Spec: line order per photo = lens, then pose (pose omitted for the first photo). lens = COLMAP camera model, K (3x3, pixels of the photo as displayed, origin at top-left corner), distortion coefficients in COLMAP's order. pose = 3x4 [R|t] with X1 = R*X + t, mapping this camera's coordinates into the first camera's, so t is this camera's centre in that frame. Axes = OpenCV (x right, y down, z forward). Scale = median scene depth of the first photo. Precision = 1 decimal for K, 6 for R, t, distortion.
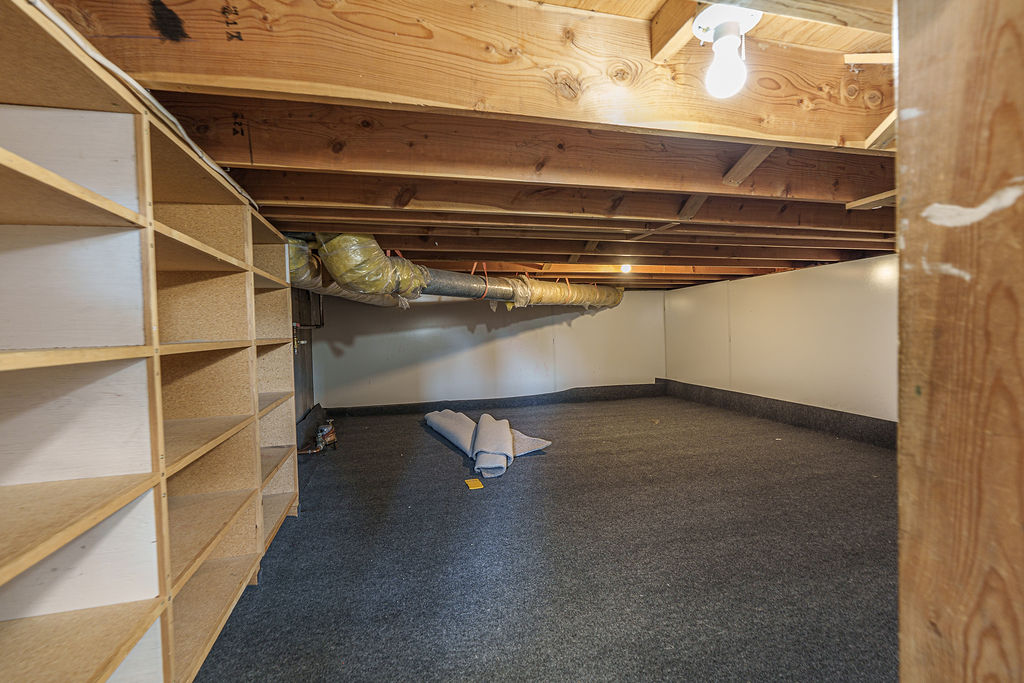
lens RADIAL K [[468.8, 0, 510.0], [0, 468.8, 346.0], [0, 0, 1]] dist [-0.002447, -0.000108]
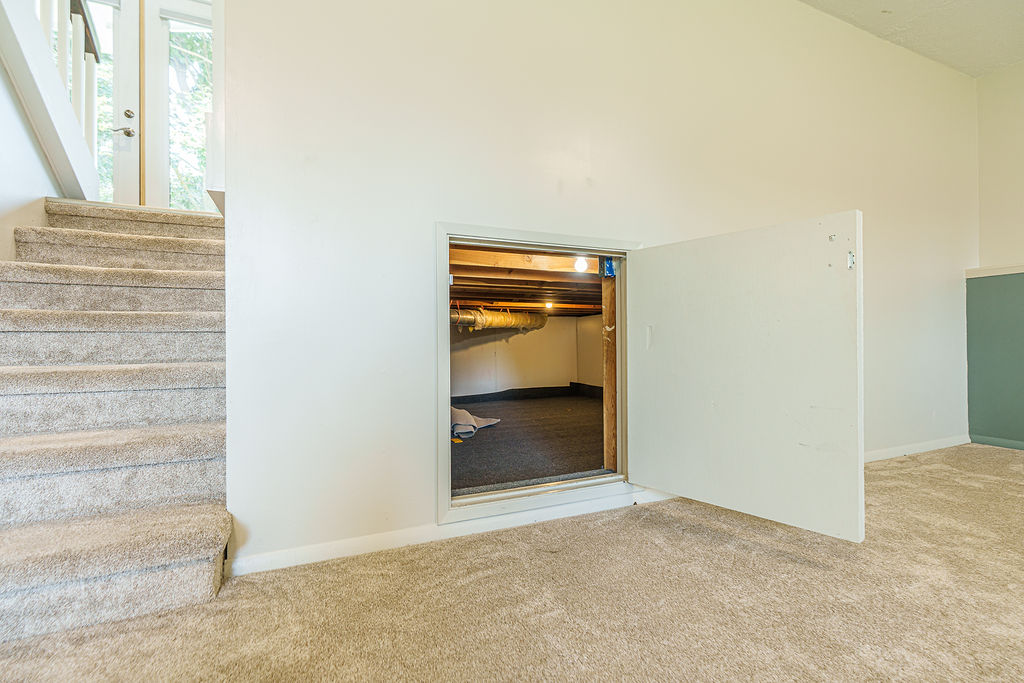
lens RADIAL K [[468.8, 0, 513.0], [0, 468.8, 340.4], [0, 0, 1]] dist [-0.002447, -0.000108]
pose [[0.986294, 0.013901, 0.164411, -0.096489], [-0.007301, 0.999146, -0.040678, 0.007891], [-0.164836, 0.038920, 0.985553, -0.398656]]
